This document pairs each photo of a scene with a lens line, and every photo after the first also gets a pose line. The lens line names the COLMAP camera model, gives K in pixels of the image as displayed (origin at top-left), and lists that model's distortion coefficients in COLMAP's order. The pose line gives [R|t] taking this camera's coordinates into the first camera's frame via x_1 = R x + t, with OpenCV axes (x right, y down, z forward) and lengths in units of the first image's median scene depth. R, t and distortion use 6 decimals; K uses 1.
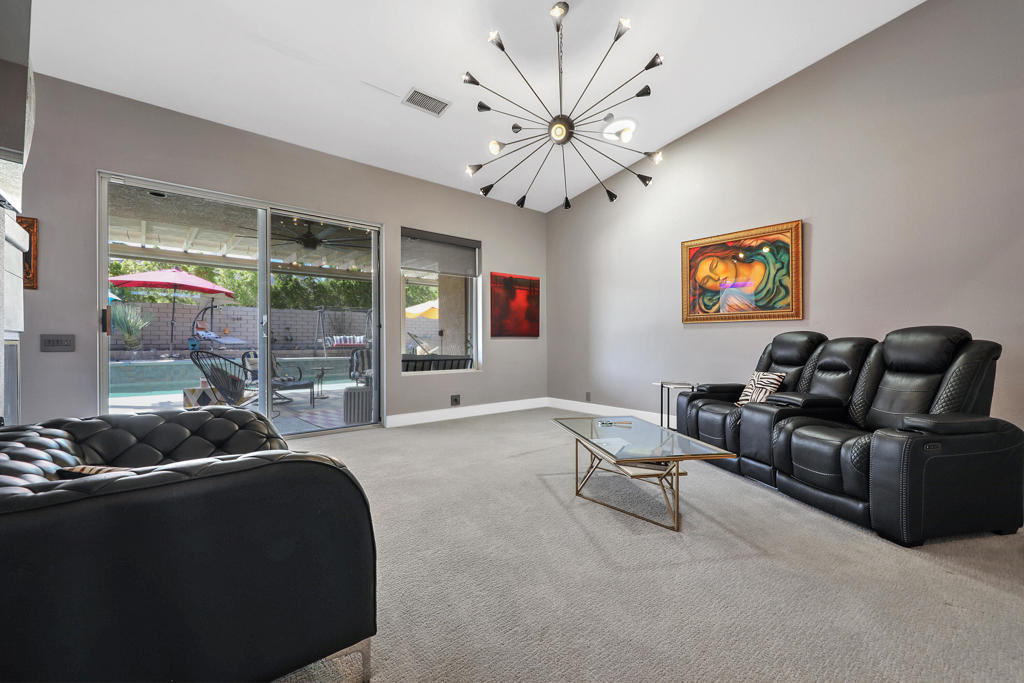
lens RADIAL K [[423.2, 0, 513.2], [0, 423.2, 342.1], [0, 0, 1]] dist [0.003185, 0.000040]
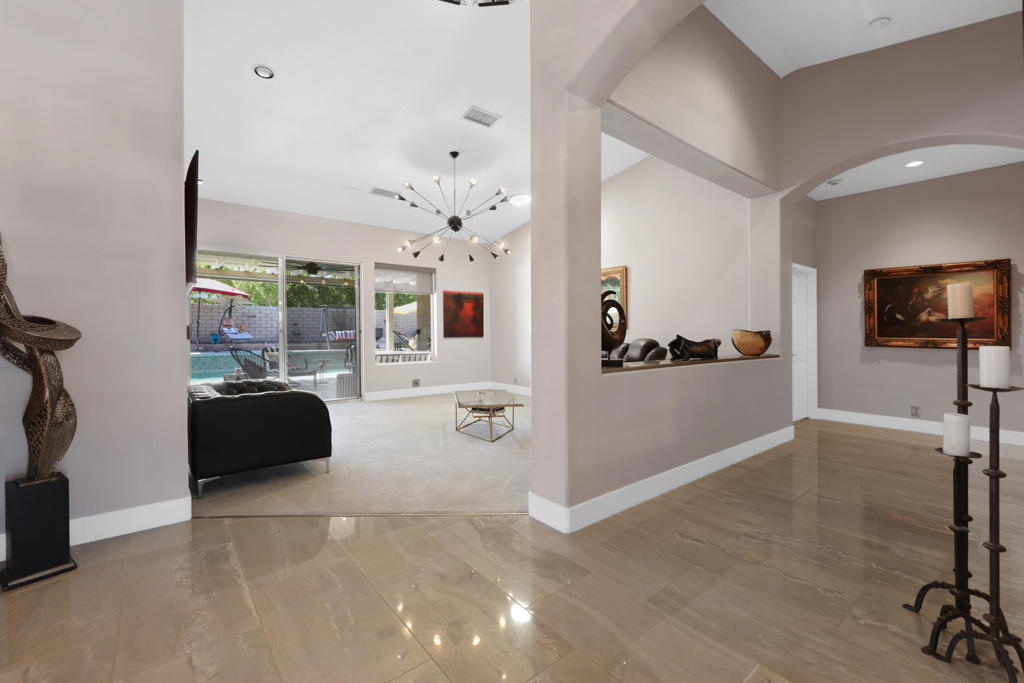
lens RADIAL K [[423.2, 0, 516.5], [0, 423.2, 335.2], [0, 0, 1]] dist [0.003185, 0.000040]
pose [[0.999973, -0.000771, -0.007249, 0.162757], [0.000821, 0.999976, 0.006902, -0.024235], [0.007243, -0.006907, 0.999950, -0.314879]]
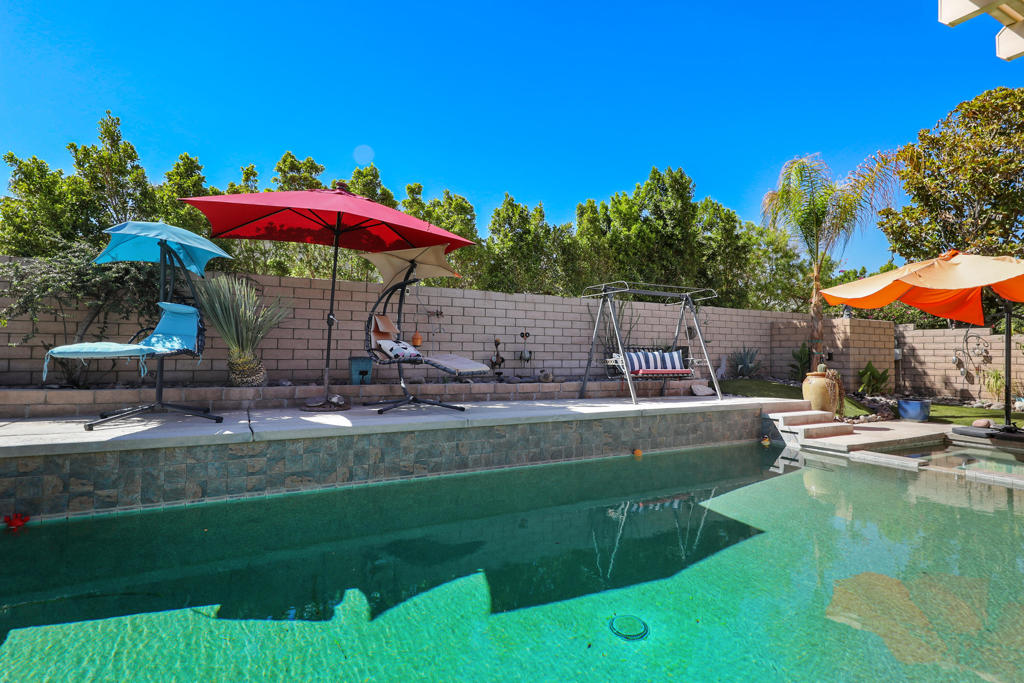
lens RADIAL K [[526.5, 0, 511.0], [0, 526.5, 339.7], [0, 0, 1]] dist [-0.000559, 0.000023]
pose [[0.978401, 0.003830, -0.206682, -0.965621], [-0.010193, 0.999506, -0.029727, -0.023254], [0.206466, 0.031191, 0.977957, 0.985675]]
